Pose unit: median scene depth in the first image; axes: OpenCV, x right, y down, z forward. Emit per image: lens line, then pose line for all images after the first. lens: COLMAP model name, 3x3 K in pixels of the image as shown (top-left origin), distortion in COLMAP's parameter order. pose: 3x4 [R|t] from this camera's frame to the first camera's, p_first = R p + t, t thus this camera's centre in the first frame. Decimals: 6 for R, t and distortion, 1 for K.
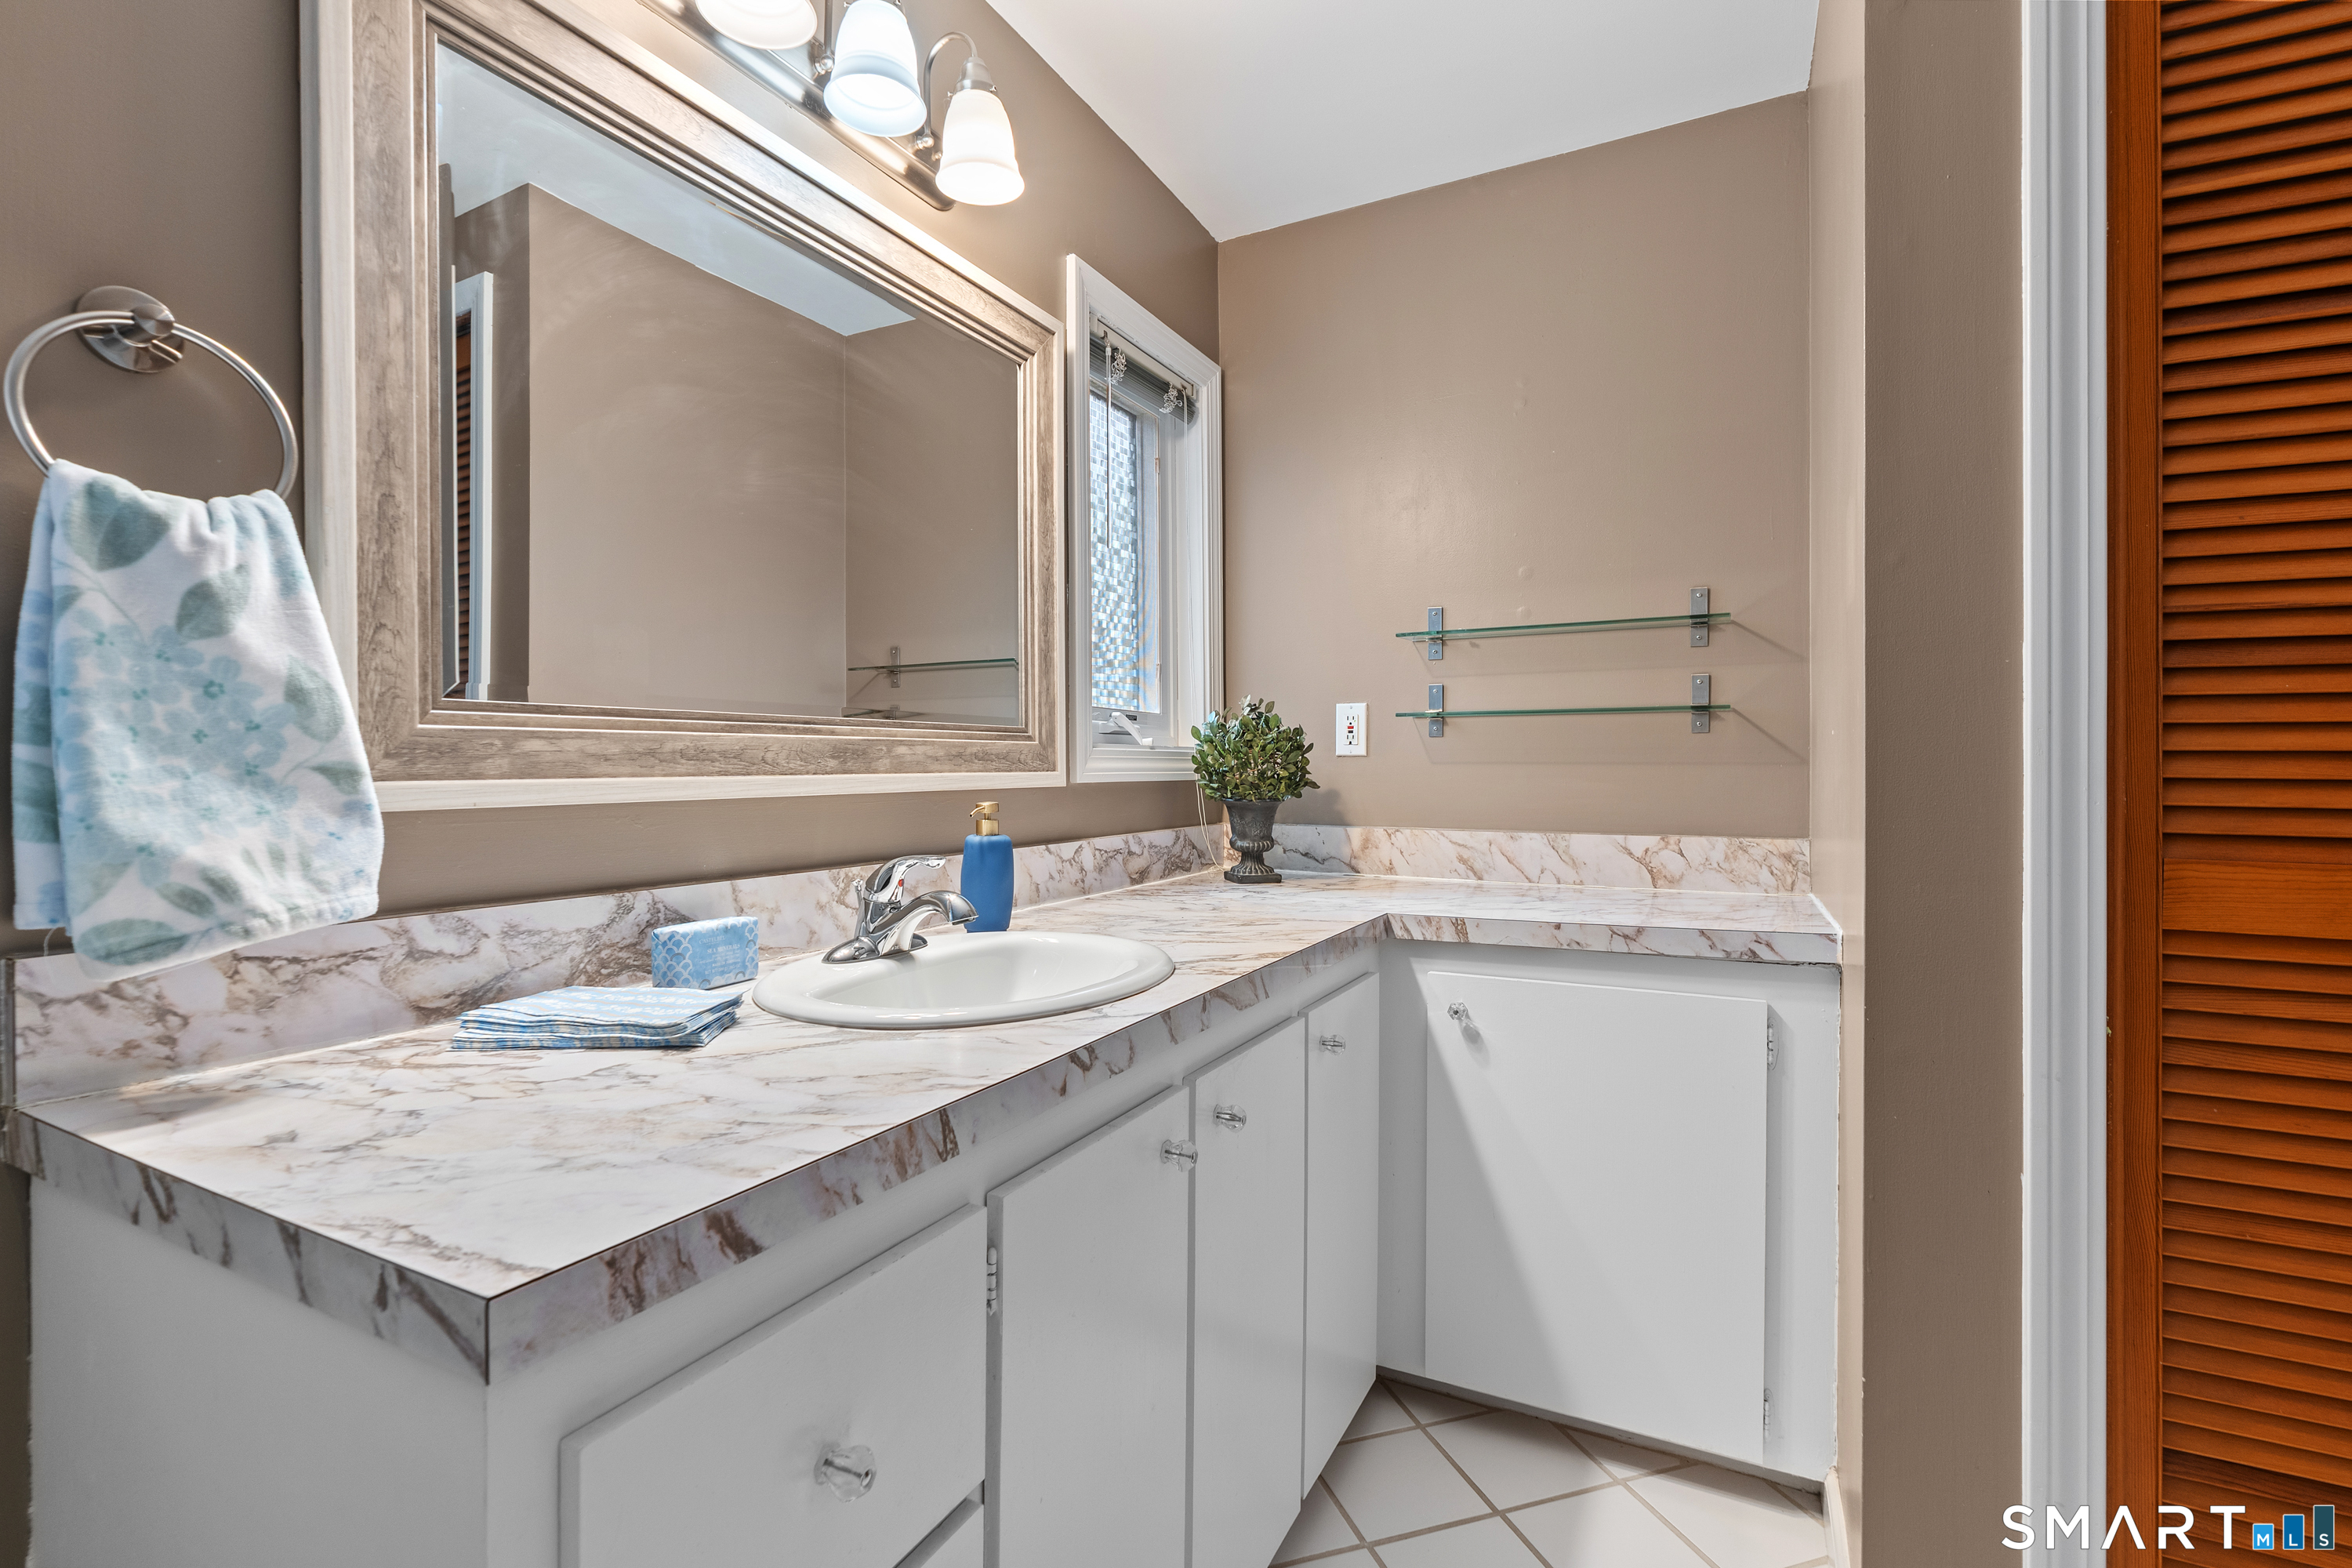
lens RADIAL K [[1069.8, 0, 1156.4], [0, 1069.8, 769.7], [0, 0, 1]] dist [-0.009571, 0.004000]
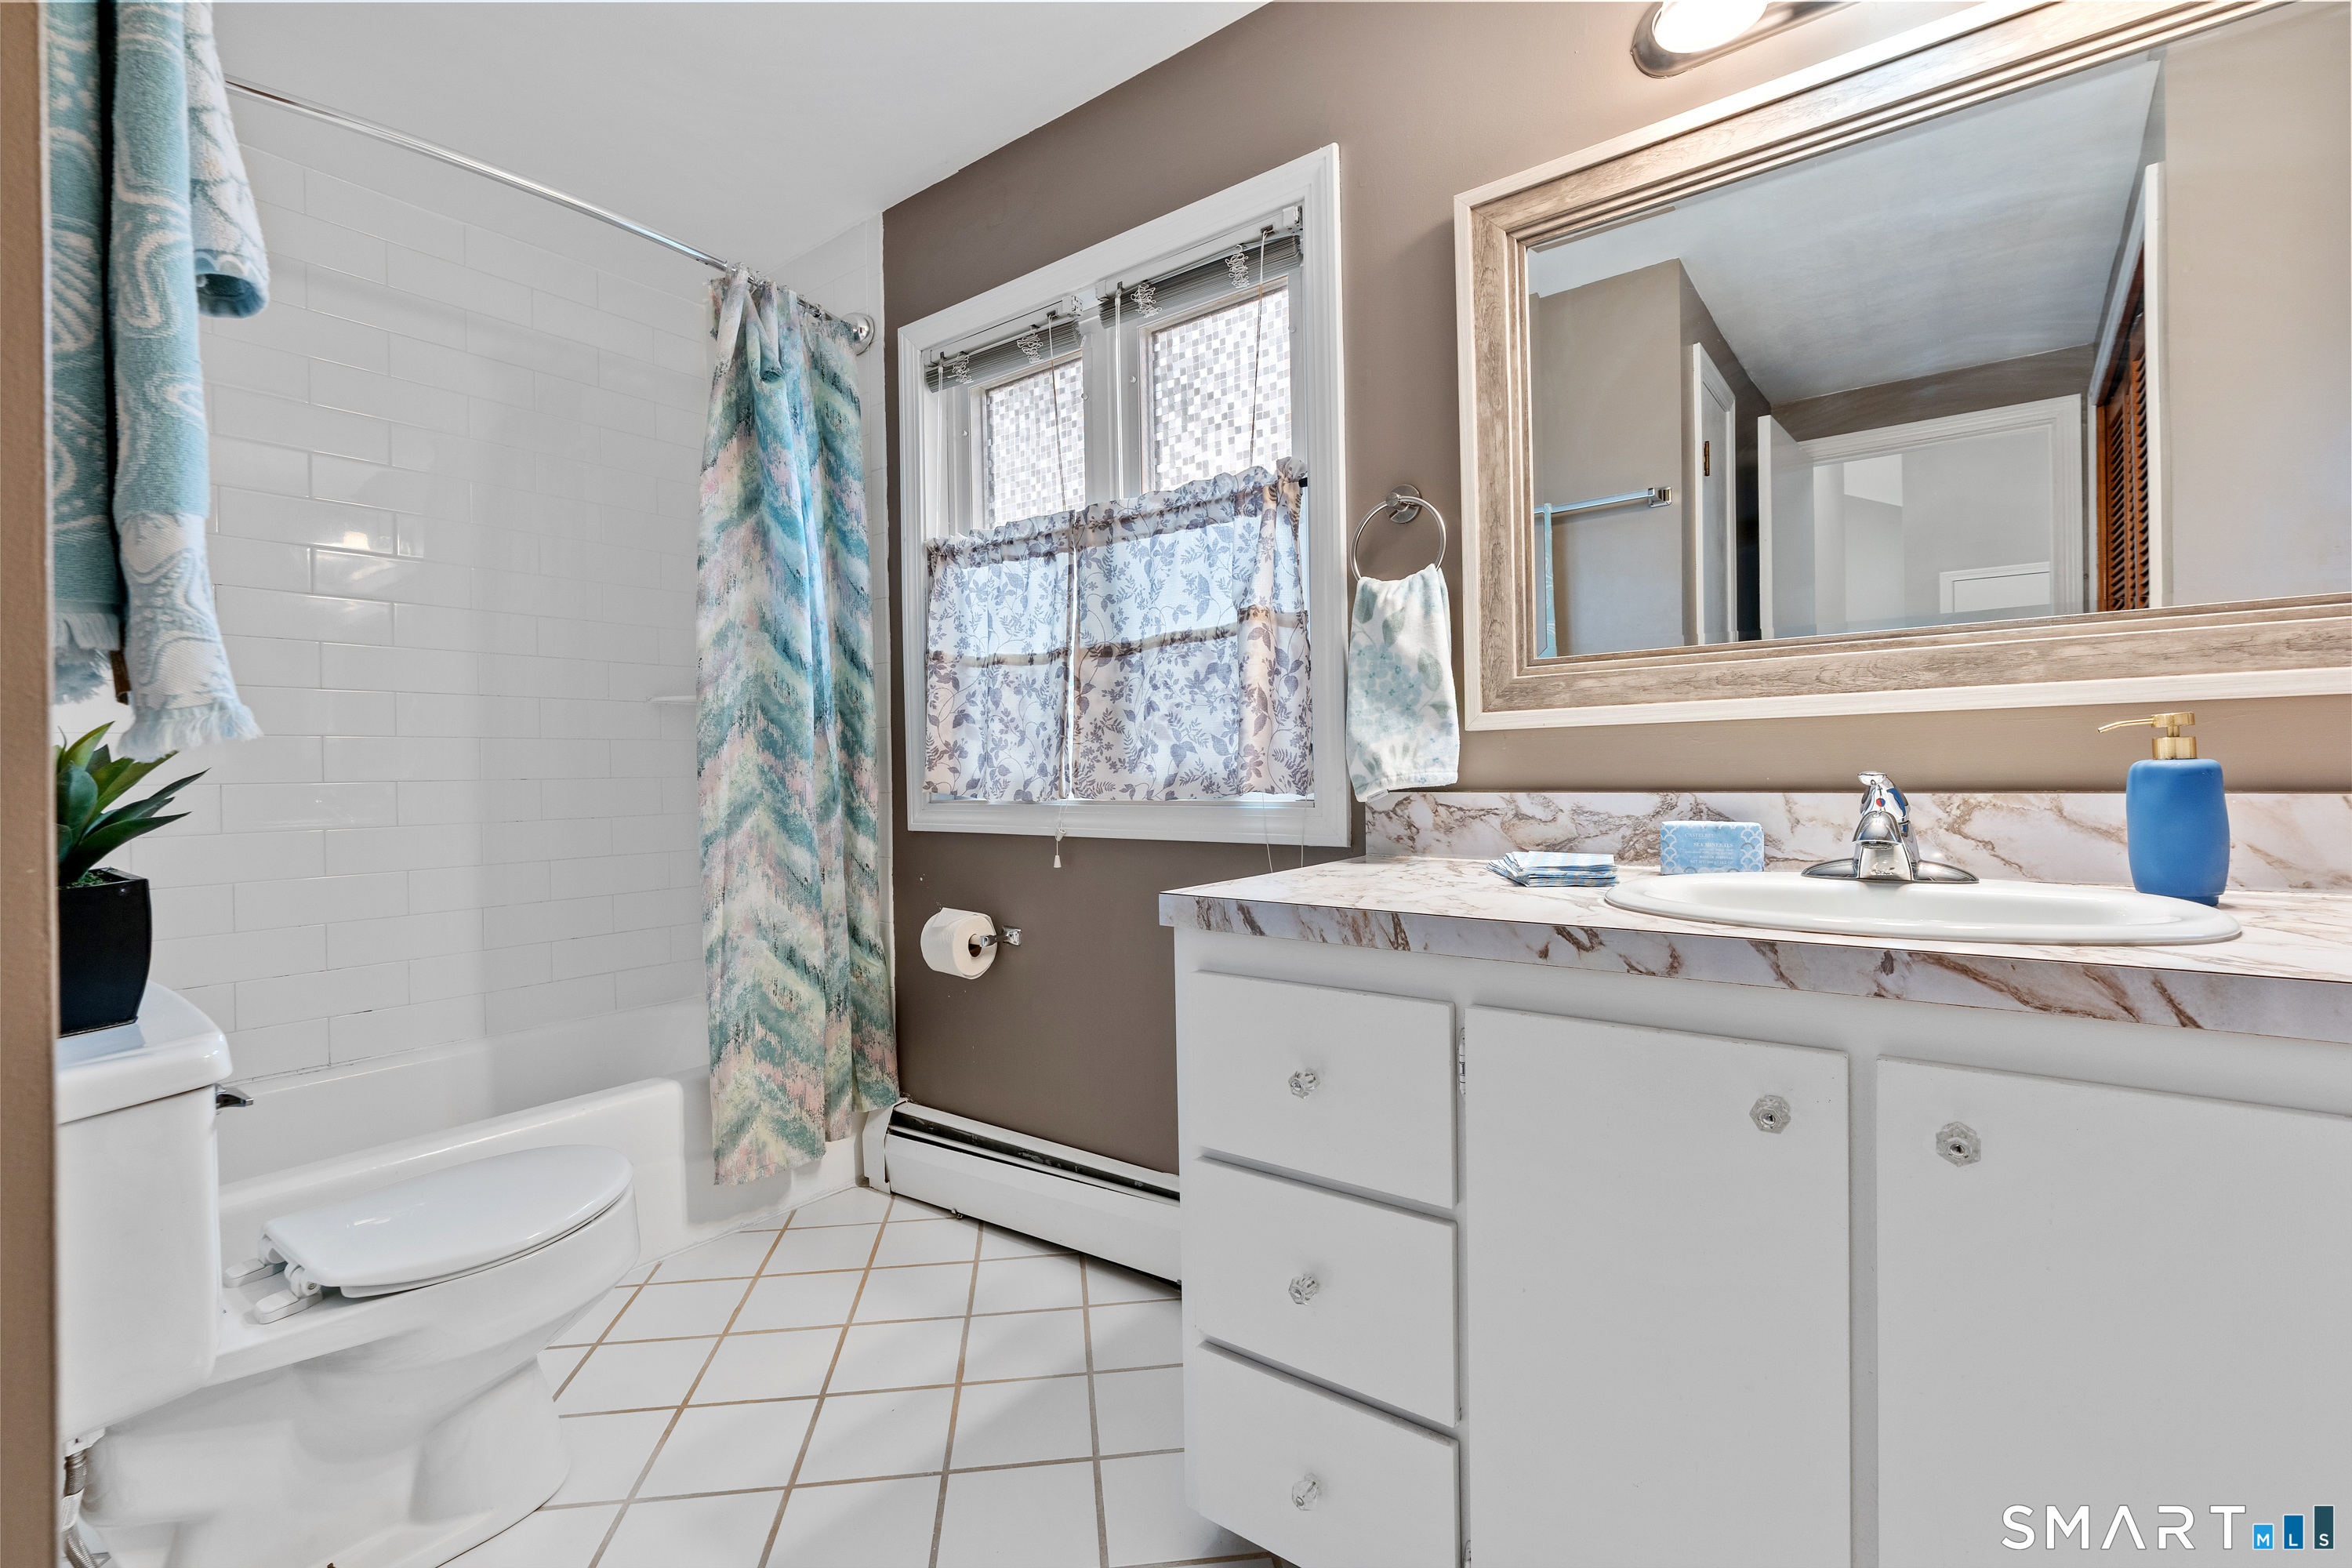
lens RADIAL K [[1069.8, 0, 1164.1], [0, 1069.8, 767.6], [0, 0, 1]] dist [-0.009571, 0.004000]
pose [[-0.176270, 0.006358, -0.984321, 1.102777], [0.017782, 0.999837, 0.003274, 0.089096], [0.984181, -0.016926, -0.176354, 0.802033]]
